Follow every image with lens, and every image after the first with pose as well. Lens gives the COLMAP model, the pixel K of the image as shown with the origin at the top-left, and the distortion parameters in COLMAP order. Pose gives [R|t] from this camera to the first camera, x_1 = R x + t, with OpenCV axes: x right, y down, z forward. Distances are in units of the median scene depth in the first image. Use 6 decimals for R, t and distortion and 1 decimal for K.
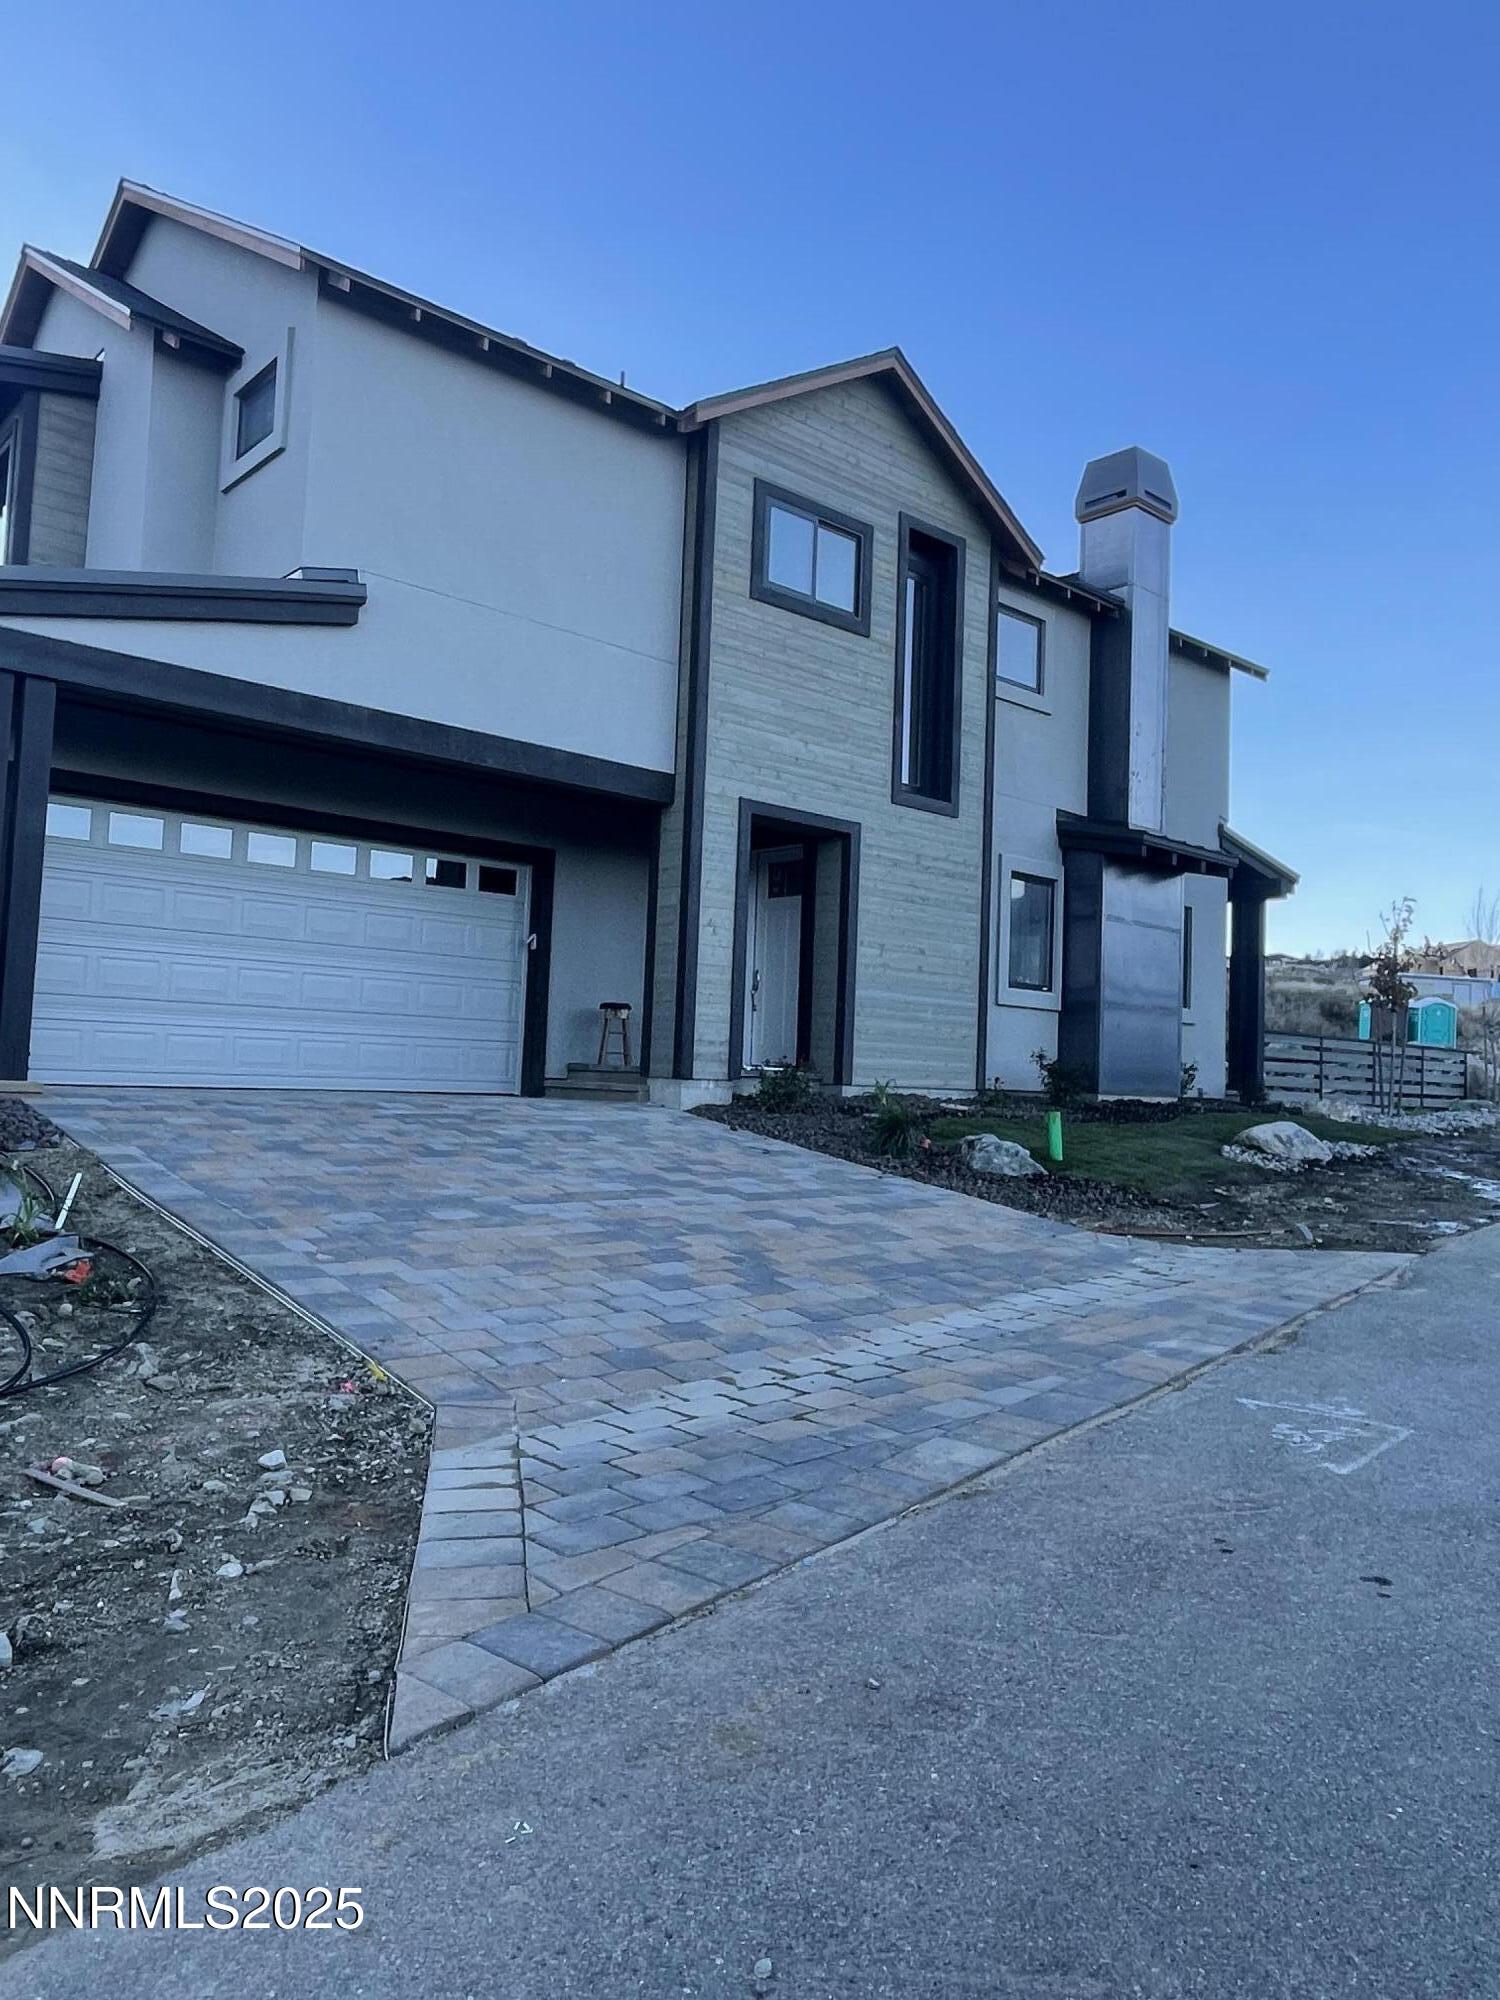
lens RADIAL K [[1415.8, 0, 759.2], [0, 1415.8, 991.5], [0, 0, 1]] dist [-0.002872, 0.003660]
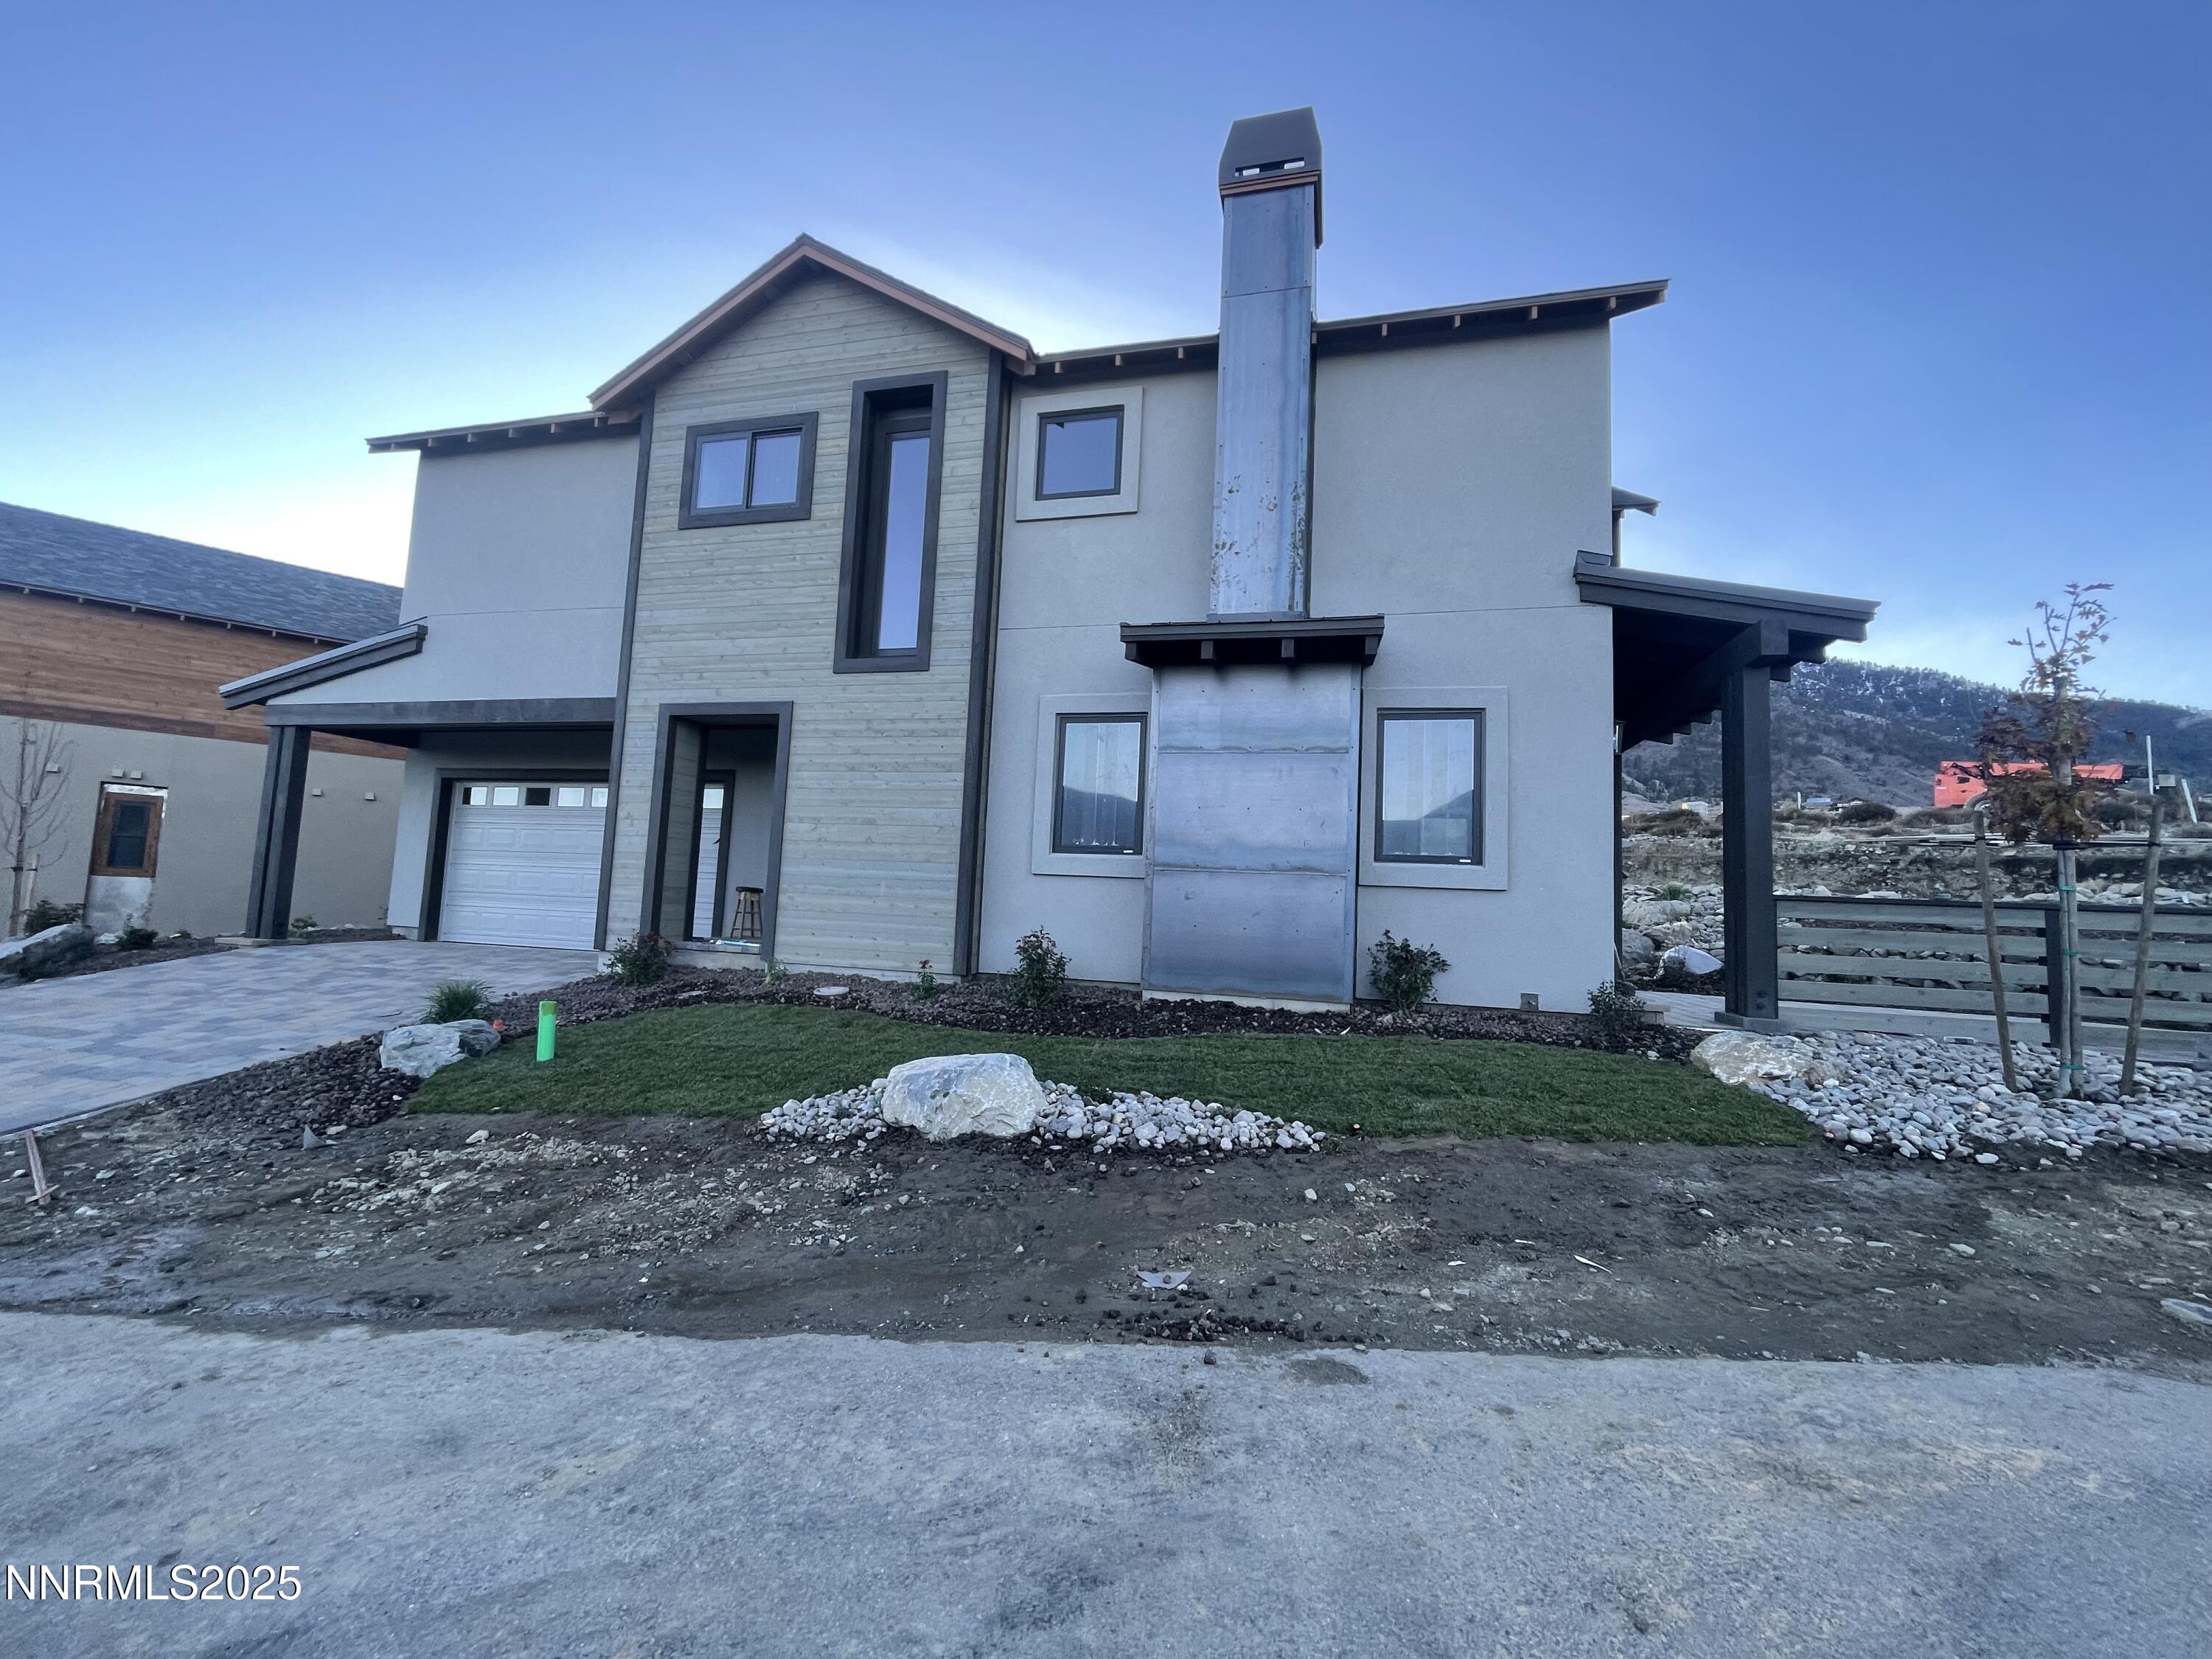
lens RADIAL K [[899.5, 0, 1096.0], [0, 899.5, 829.0], [0, 0, 1]] dist [-0.004051, -0.000116]
pose [[0.548232, -0.084577, -0.832039, 0.714244], [0.029511, 0.996210, -0.081821, 0.030657], [0.835805, 0.020302, 0.548650, 0.828845]]
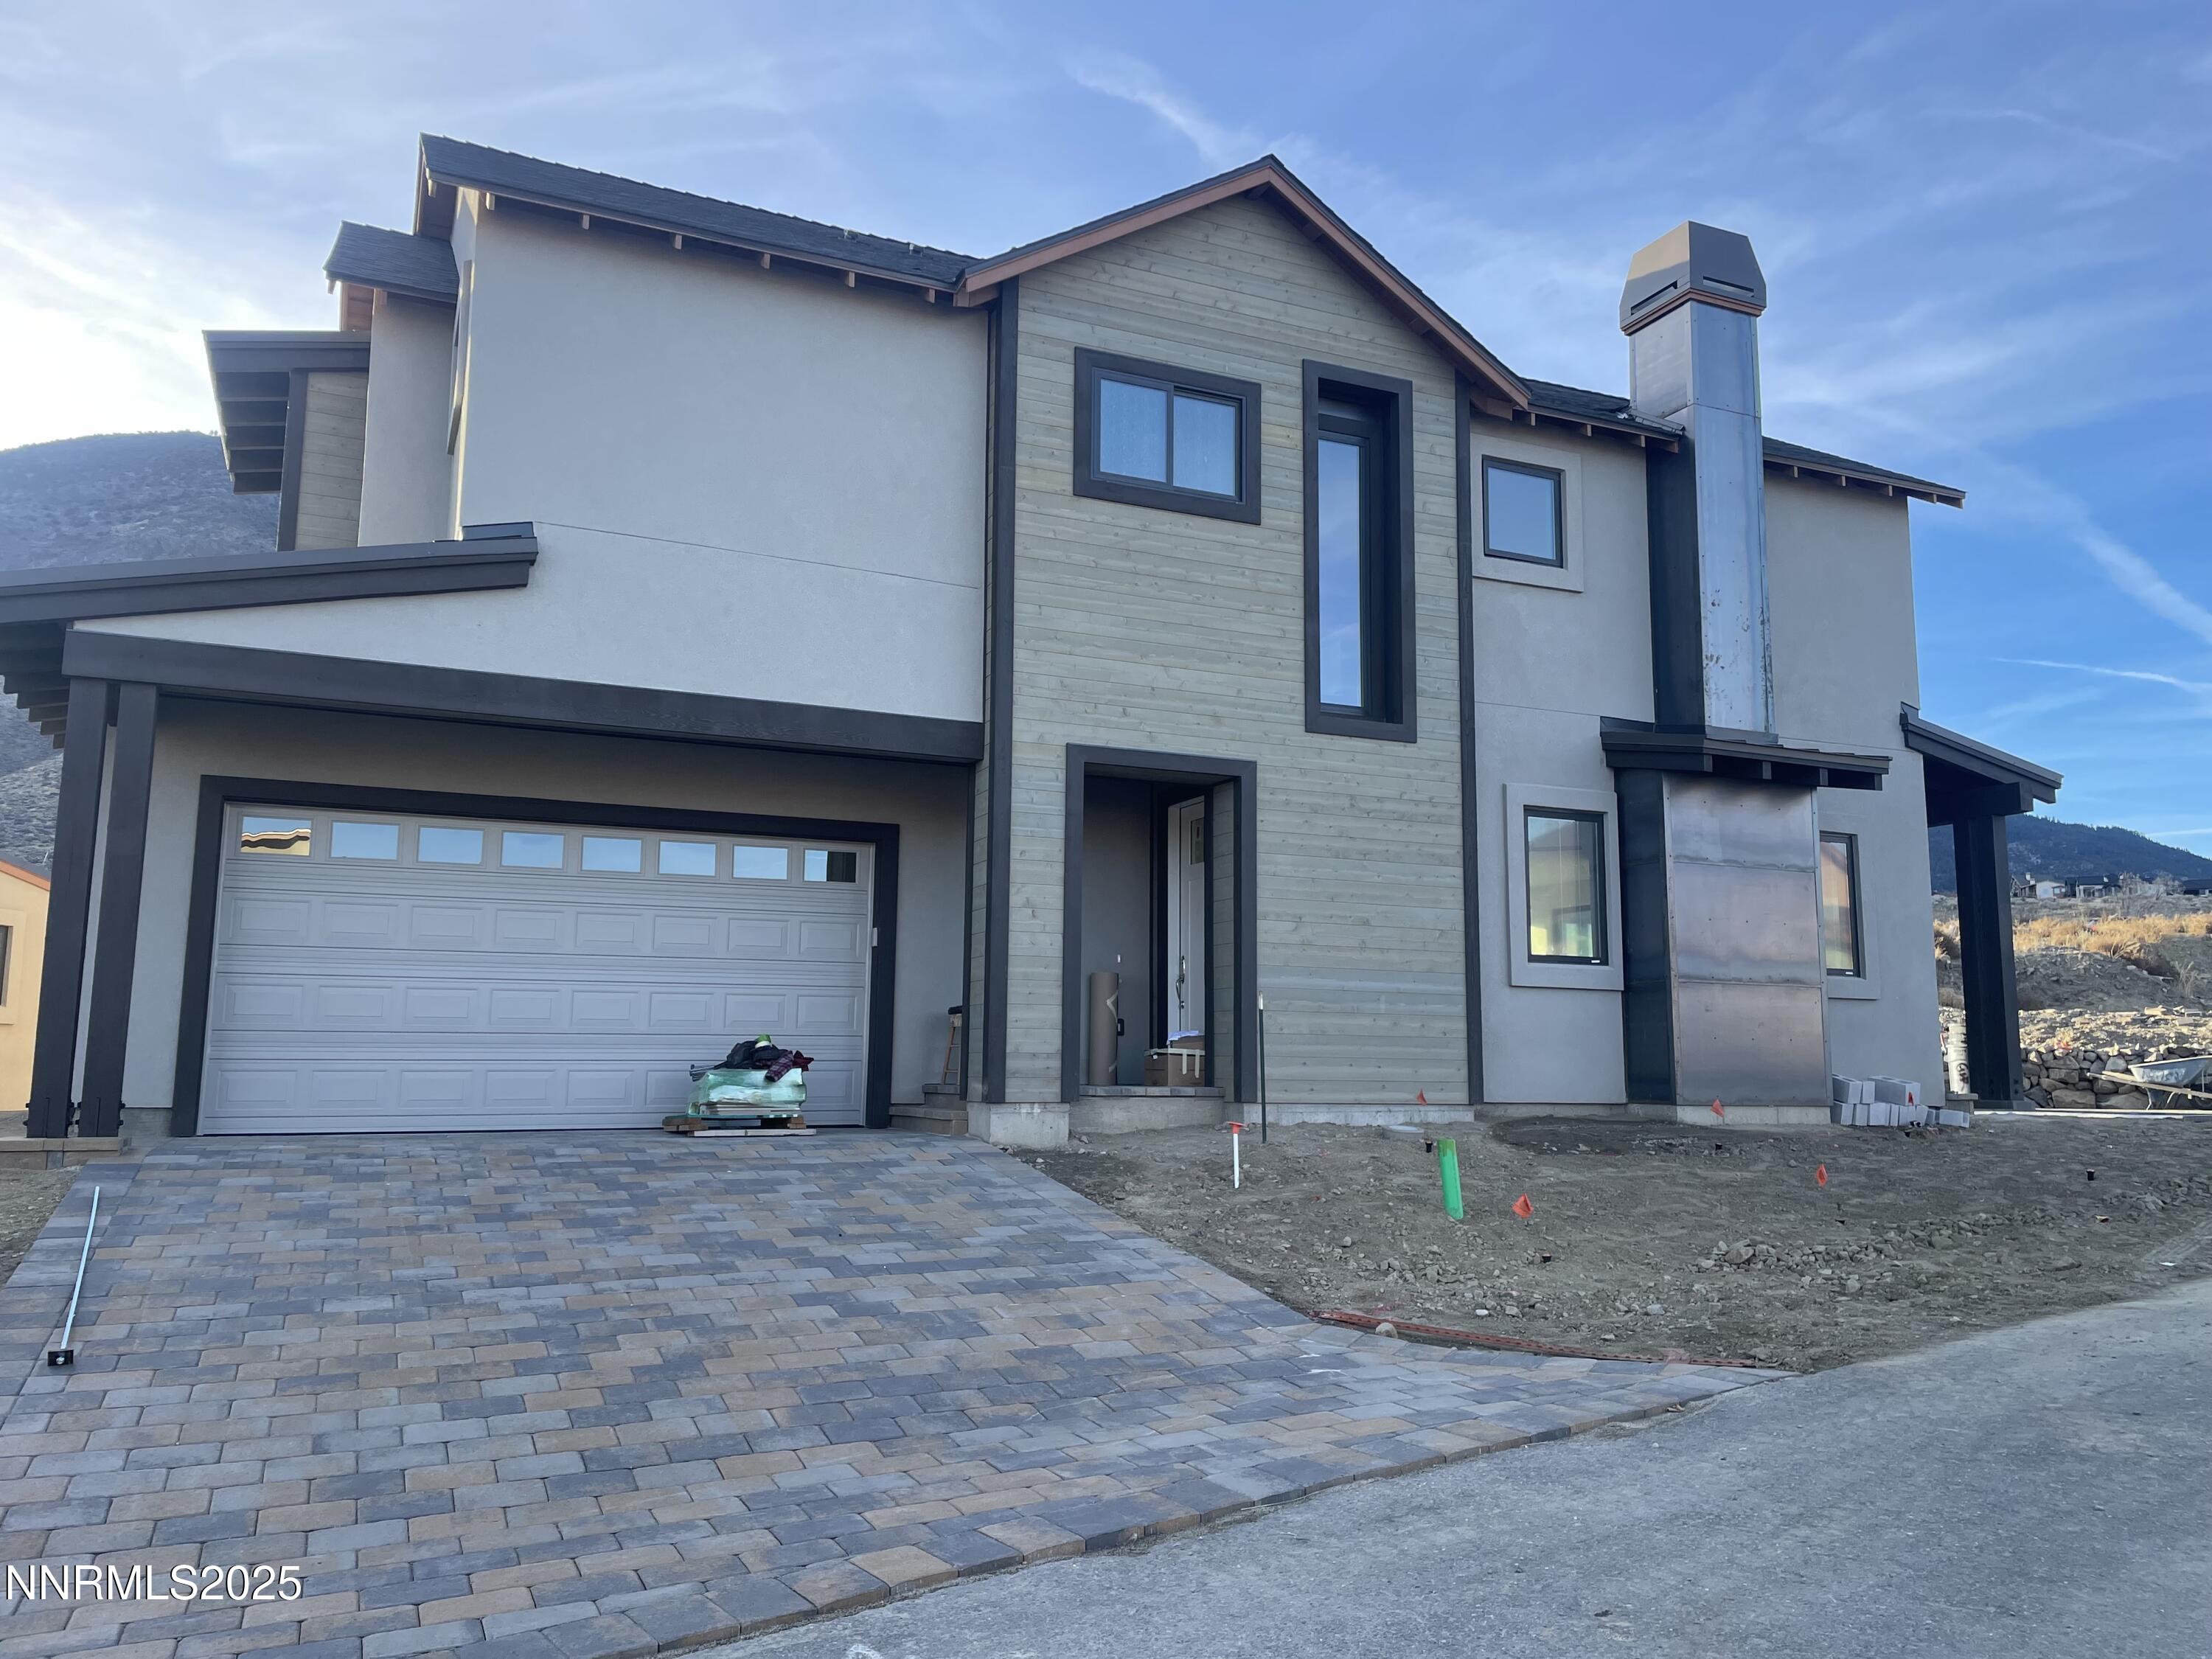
lens RADIAL K [[1680.6, 0, 1111.6], [0, 1680.6, 843.7], [0, 0, 1]] dist [0.090888, -0.096329]
pose [[0.953919, -0.070129, -0.291755, 0.260914], [0.046778, 0.995173, -0.086264, 0.001569], [0.296396, 0.068641, 0.952595, 0.101657]]
